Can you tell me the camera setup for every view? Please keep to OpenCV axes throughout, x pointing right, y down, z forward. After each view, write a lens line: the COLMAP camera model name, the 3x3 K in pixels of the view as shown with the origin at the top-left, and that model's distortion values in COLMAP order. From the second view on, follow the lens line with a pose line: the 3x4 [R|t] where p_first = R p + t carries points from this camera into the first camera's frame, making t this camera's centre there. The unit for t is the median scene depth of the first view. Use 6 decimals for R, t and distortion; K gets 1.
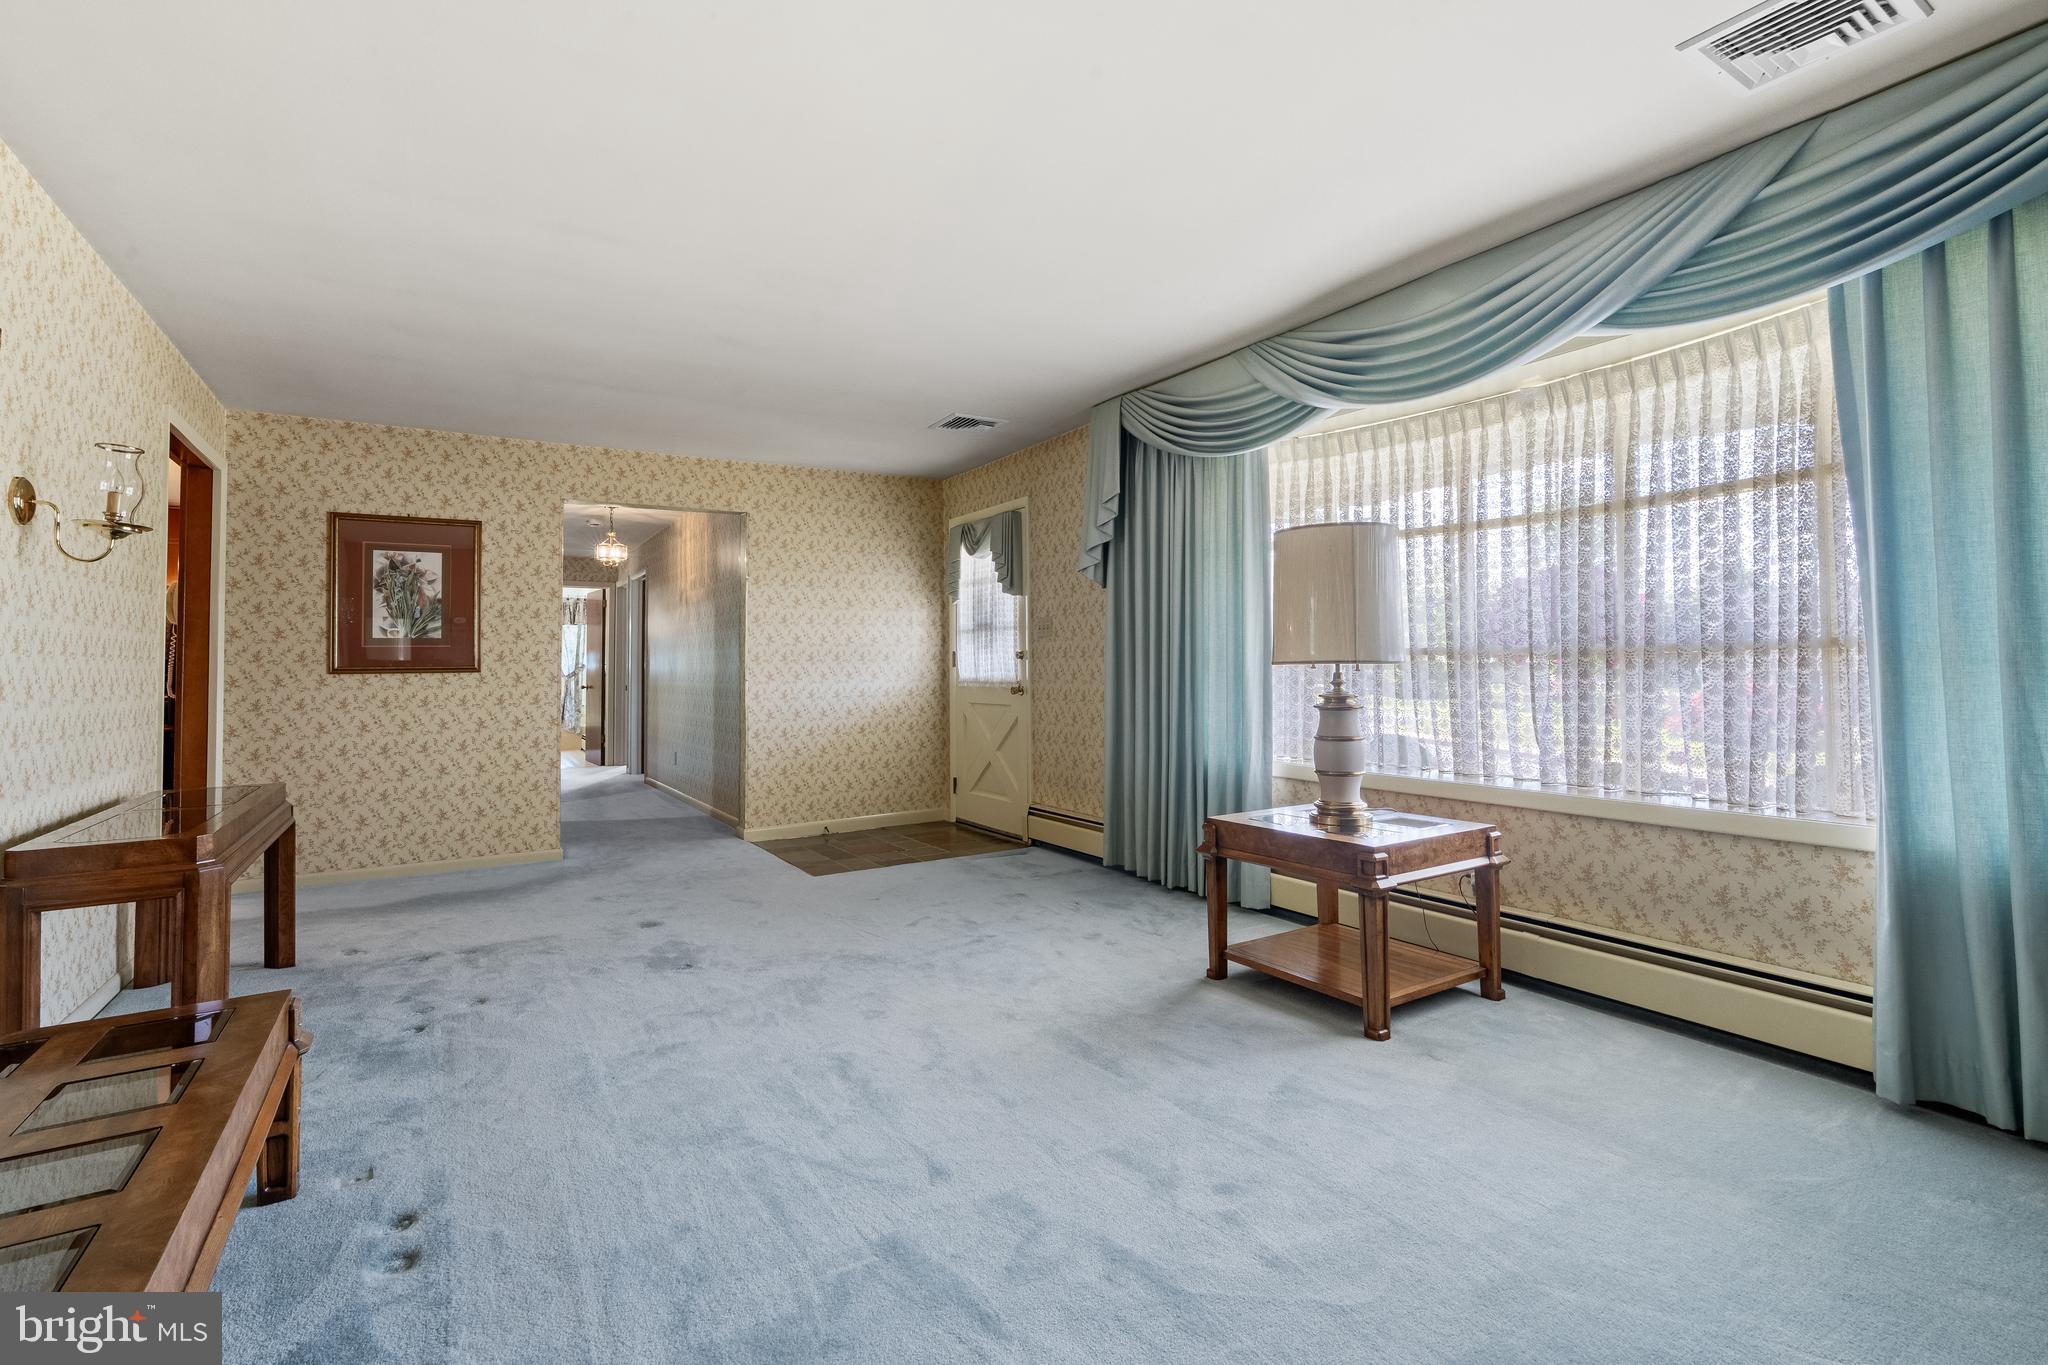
lens RADIAL K [[928.7, 0, 1008.1], [0, 928.7, 669.1], [0, 0, 1]] dist [-0.008350, 0.003679]
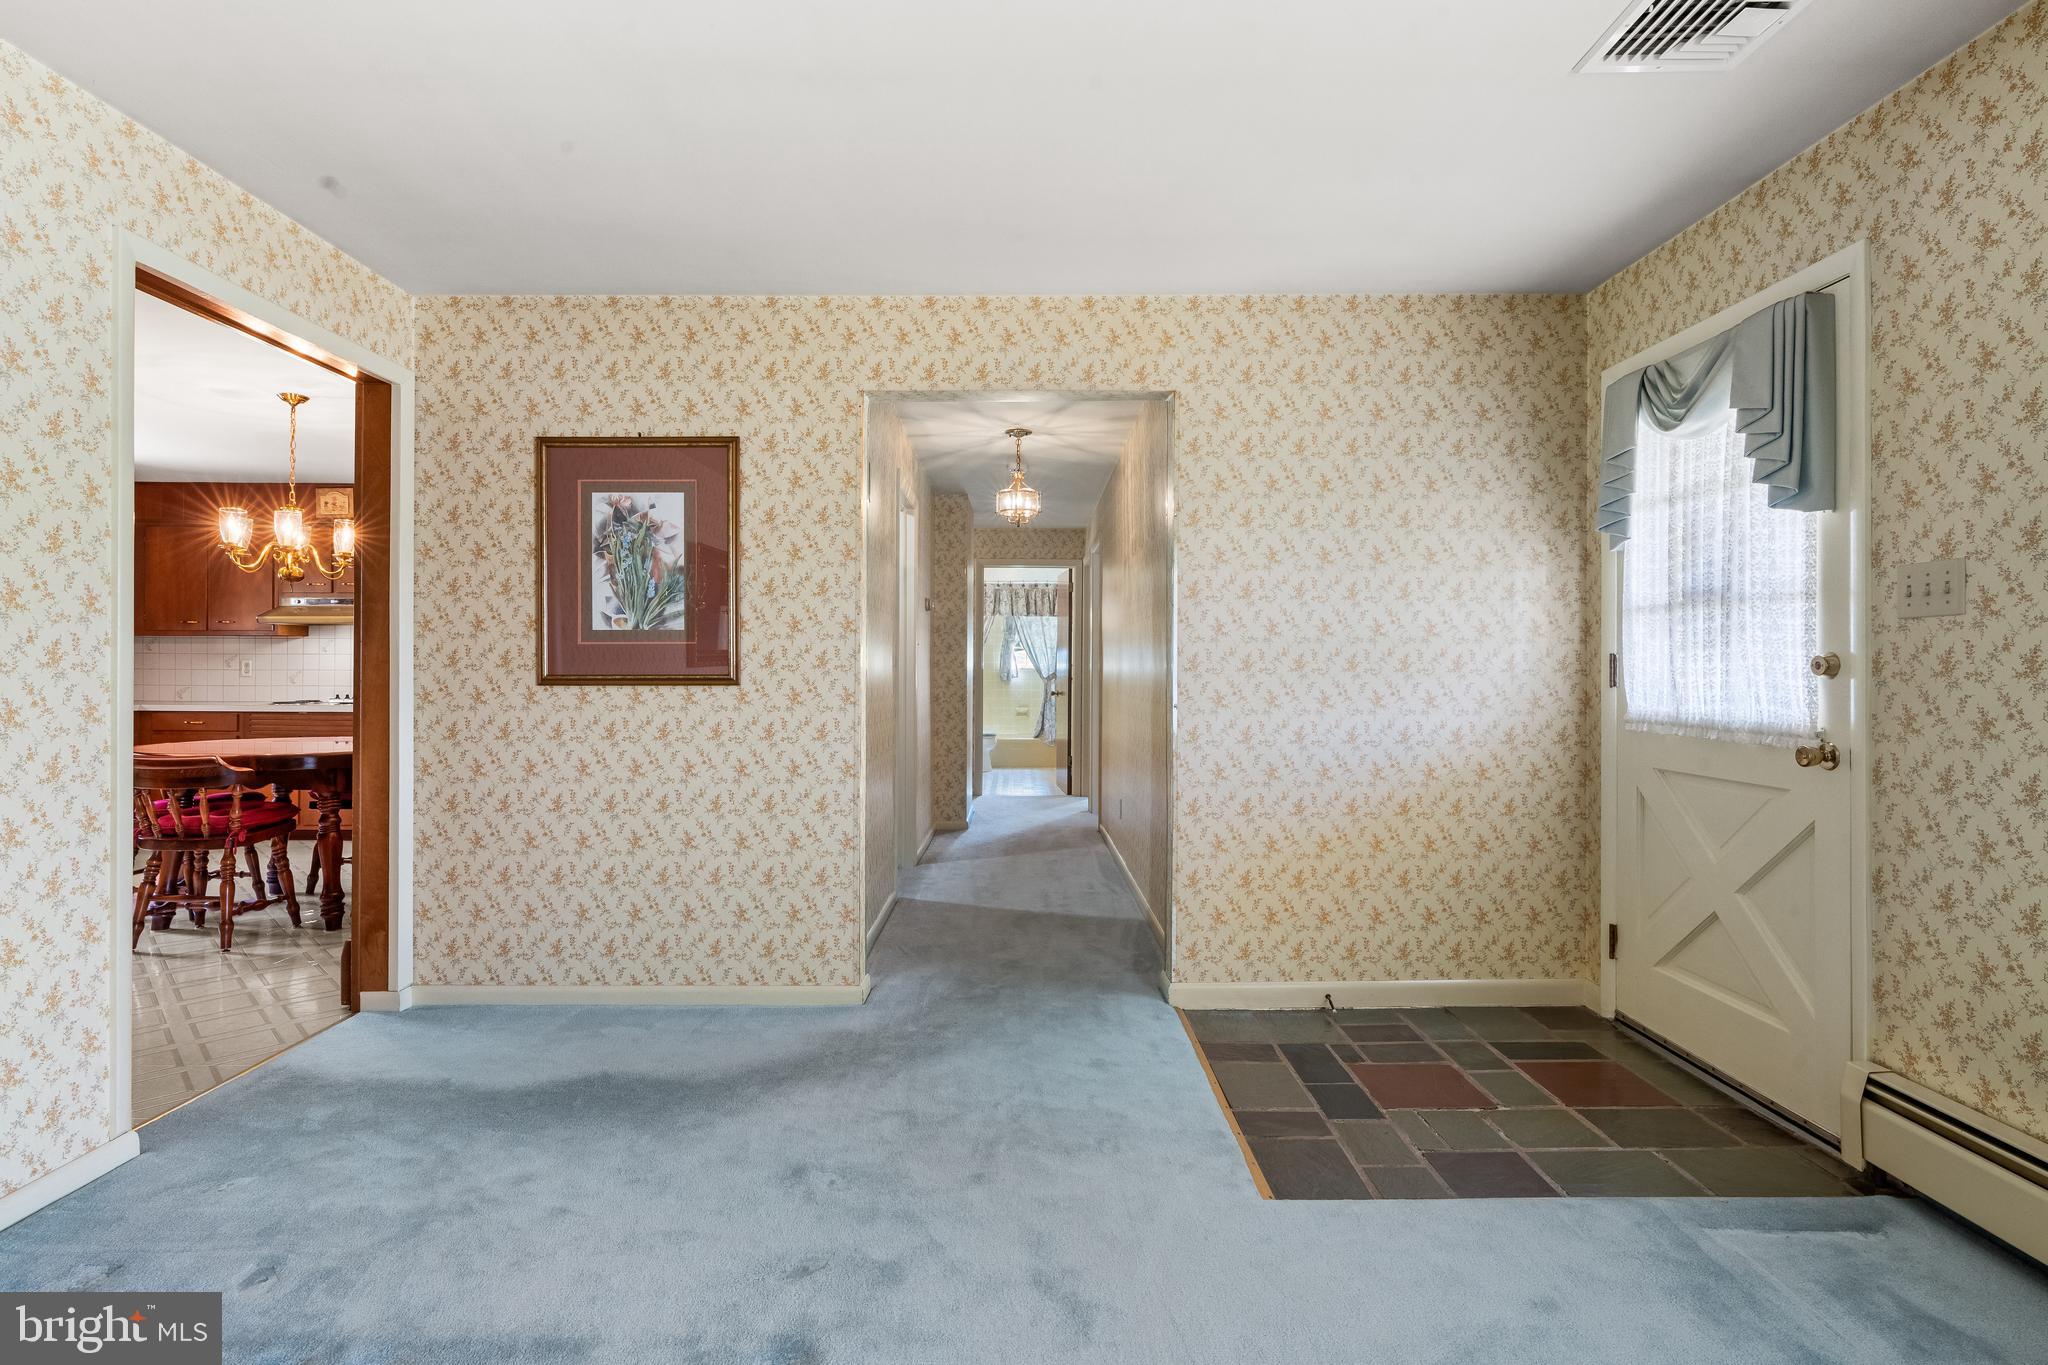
lens RADIAL K [[1026.5, 0, 1024.1], [0, 1026.5, 647.2], [0, 0, 1]] dist [-0.006498, -0.000219]
pose [[0.861844, 0.002018, -0.507169, -0.060580], [-0.011753, 0.999803, -0.015994, -0.012231], [0.507037, 0.019745, 0.861698, 0.474129]]
